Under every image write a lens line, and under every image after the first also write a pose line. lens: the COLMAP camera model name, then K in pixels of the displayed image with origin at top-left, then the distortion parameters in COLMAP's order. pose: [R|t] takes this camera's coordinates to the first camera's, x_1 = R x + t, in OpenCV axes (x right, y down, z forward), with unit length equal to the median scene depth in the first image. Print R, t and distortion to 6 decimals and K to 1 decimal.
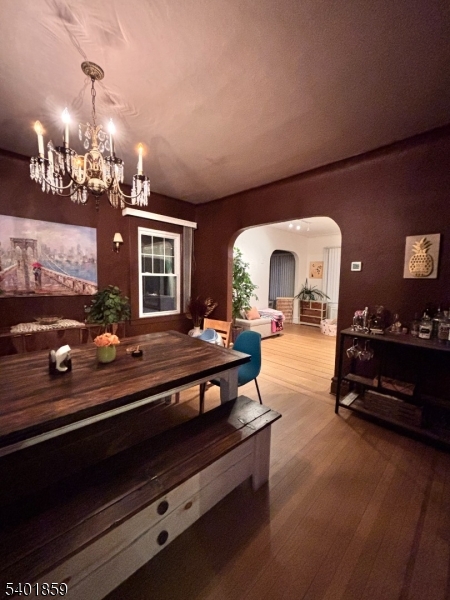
lens RADIAL K [[240.4, 0, 225.0], [0, 240.4, 300.0], [0, 0, 1]] dist [-0.002557, -0.000258]
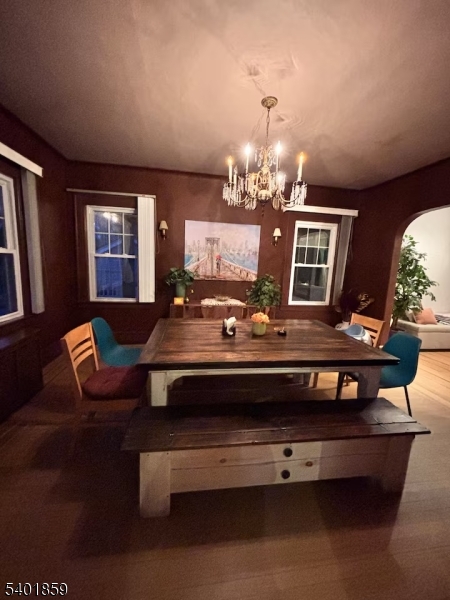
lens RADIAL K [[241.4, 0, 225.0], [0, 241.4, 300.0], [0, 0, 1]] dist [-0.001186, -0.000022]
pose [[0.814887, 0.105480, -0.569941, 0.052925], [-0.079978, 0.994358, 0.069676, -0.002003], [0.574075, -0.011195, 0.818726, -0.107970]]
